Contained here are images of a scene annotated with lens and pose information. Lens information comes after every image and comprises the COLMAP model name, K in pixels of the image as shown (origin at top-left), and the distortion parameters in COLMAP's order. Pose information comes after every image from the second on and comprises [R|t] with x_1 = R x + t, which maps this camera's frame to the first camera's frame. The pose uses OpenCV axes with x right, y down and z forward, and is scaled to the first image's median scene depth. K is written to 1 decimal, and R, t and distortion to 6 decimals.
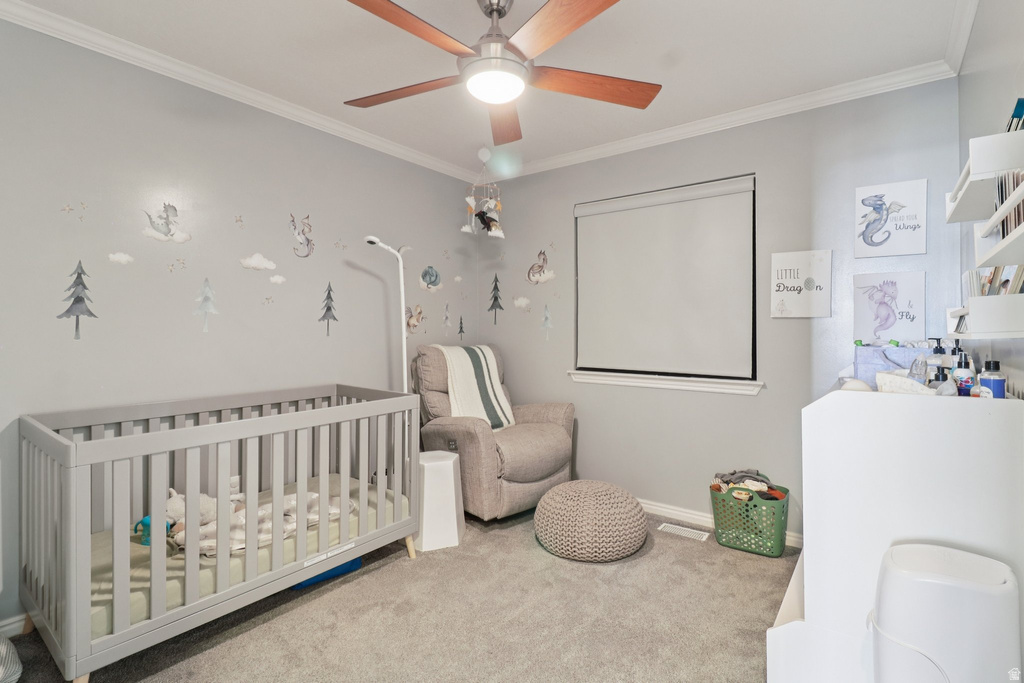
lens RADIAL K [[474.8, 0, 512.4], [0, 474.8, 333.5], [0, 0, 1]] dist [0.015509, -0.009296]
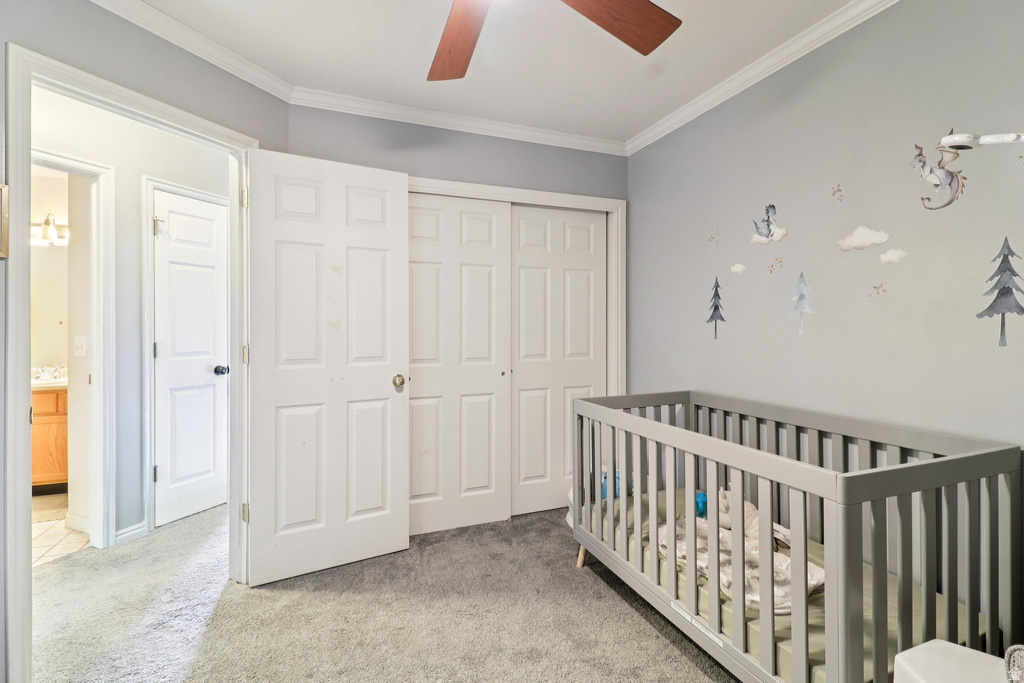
lens RADIAL K [[474.8, 0, 510.5], [0, 474.8, 331.9], [0, 0, 1]] dist [0.015509, -0.009296]
pose [[-0.493880, 0.006824, -0.869503, 0.373458], [-0.002748, 0.999952, 0.009408, -0.015355], [0.869525, 0.007036, -0.493838, 0.955182]]
